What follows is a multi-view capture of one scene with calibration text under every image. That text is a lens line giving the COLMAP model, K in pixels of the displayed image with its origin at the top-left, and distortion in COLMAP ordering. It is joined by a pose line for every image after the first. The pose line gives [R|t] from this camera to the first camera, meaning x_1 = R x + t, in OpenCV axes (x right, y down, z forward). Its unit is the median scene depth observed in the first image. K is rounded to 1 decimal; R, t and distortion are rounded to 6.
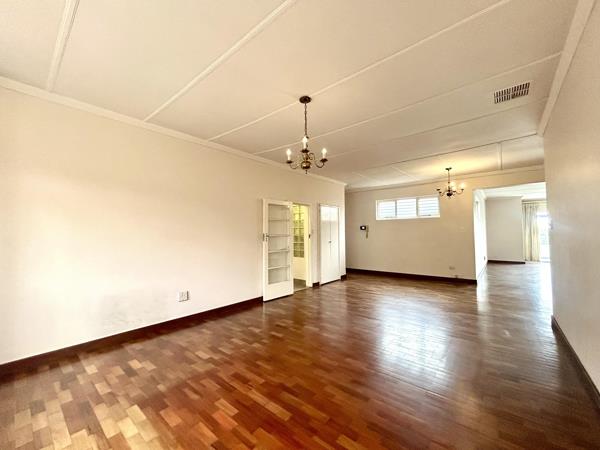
lens RADIAL K [[243.6, 0, 298.1], [0, 243.6, 224.6], [0, 0, 1]] dist [0.000799, -0.000051]
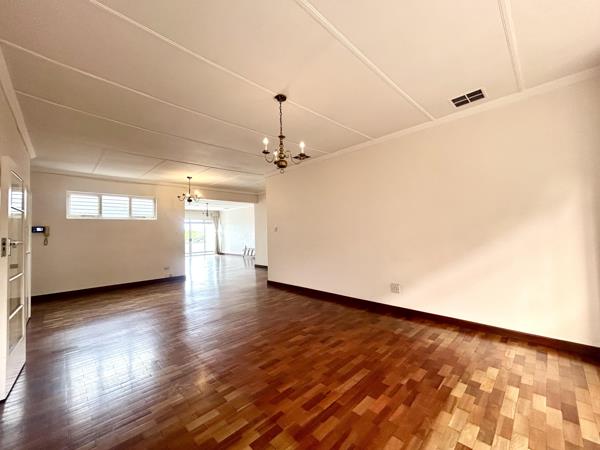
lens RADIAL K [[243.6, 0, 298.1], [0, 243.6, 224.6], [0, 0, 1]] dist [0.000799, -0.000051]
pose [[0.094519, 0.033417, 0.994962, -0.377240], [-0.012571, 0.999397, -0.032372, 0.015251], [-0.995444, -0.009448, 0.094882, 0.335503]]
